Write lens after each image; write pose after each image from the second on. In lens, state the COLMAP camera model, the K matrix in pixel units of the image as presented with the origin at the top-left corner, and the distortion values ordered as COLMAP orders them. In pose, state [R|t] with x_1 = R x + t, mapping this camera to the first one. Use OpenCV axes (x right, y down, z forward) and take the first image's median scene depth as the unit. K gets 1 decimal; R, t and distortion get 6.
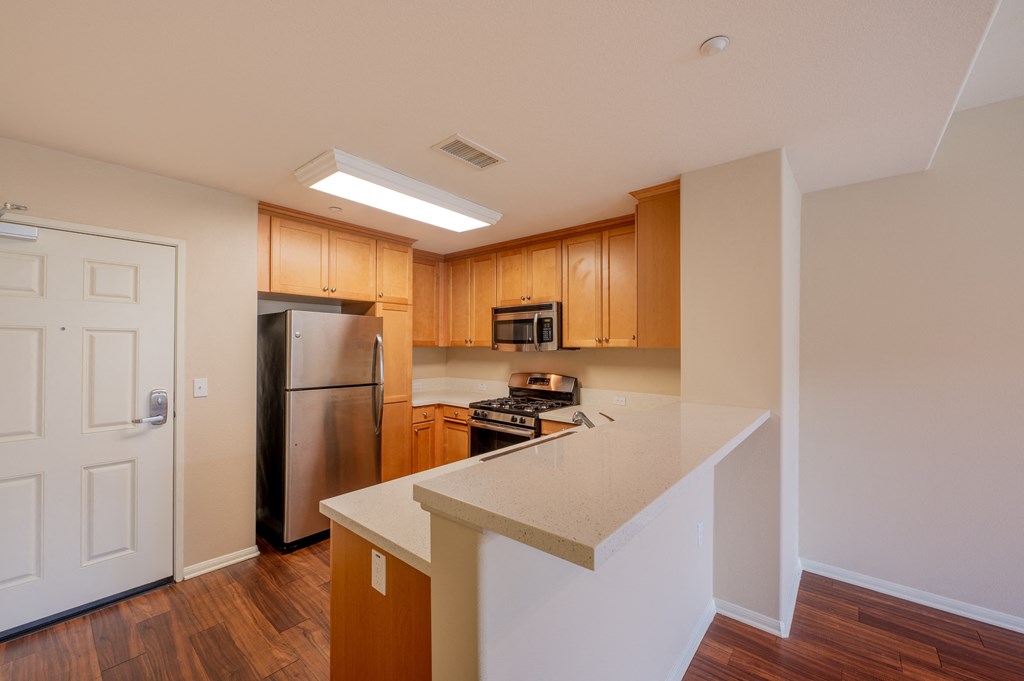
lens RADIAL K [[406.0, 0, 512.8], [0, 406.0, 341.7], [0, 0, 1]] dist [-0.003376, -0.000457]
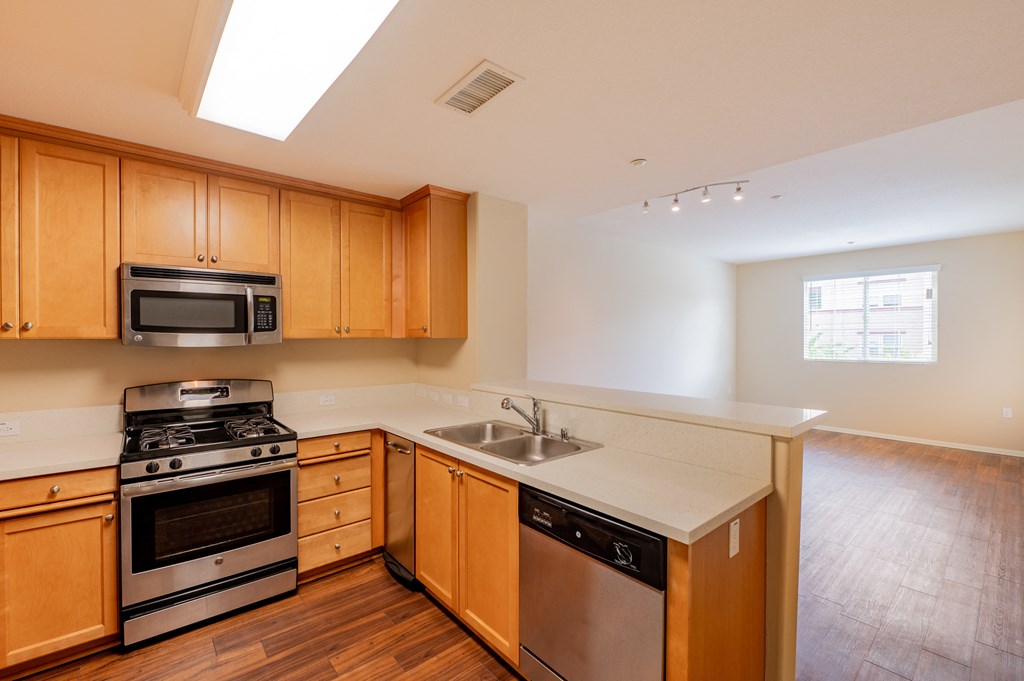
lens RADIAL K [[406.0, 0, 510.4], [0, 406.0, 340.0], [0, 0, 1]] dist [-0.003376, -0.000457]
pose [[0.198353, -0.011363, 0.980065, -0.515605], [-0.007913, 0.999882, 0.013194, 0.003251], [-0.980099, -0.010372, 0.198240, 0.464061]]
